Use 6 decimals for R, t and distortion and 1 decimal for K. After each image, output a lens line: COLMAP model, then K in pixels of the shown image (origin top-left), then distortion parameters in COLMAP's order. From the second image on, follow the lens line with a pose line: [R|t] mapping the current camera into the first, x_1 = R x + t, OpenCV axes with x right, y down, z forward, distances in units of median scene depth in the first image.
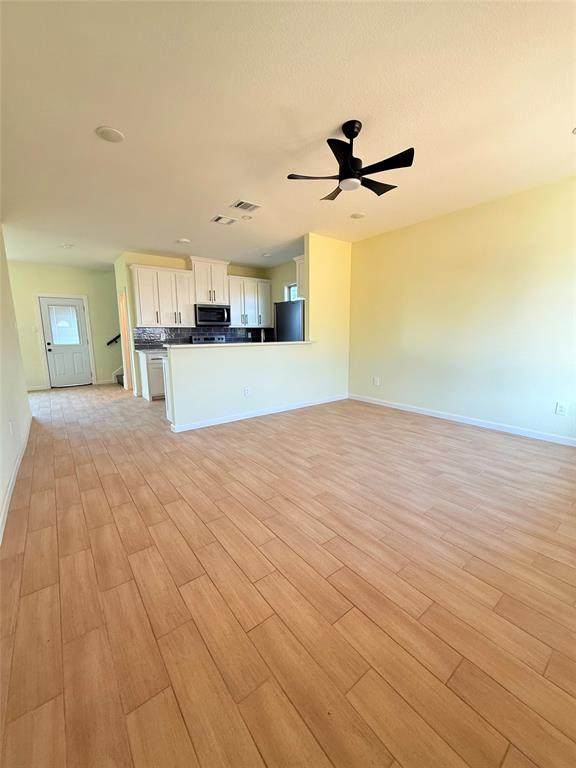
lens RADIAL K [[305.3, 0, 288.8], [0, 305.3, 382.3], [0, 0, 1]] dist [-0.002480, 0.000077]
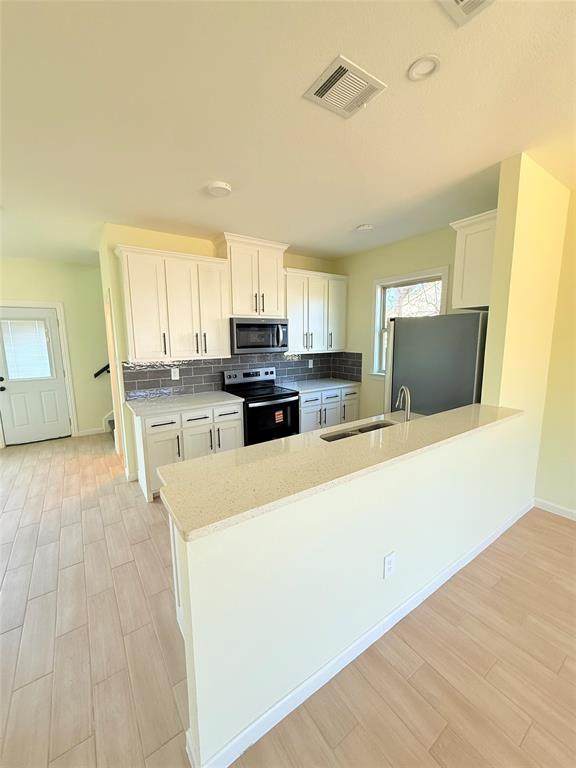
lens RADIAL K [[305.3, 0, 286.1], [0, 305.3, 382.3], [0, 0, 1]] dist [-0.002480, 0.000077]
pose [[0.998280, 0.009884, -0.057793, -0.161235], [-0.010288, 0.999925, -0.006683, -0.126480], [0.057723, 0.007266, 0.998306, 0.415127]]
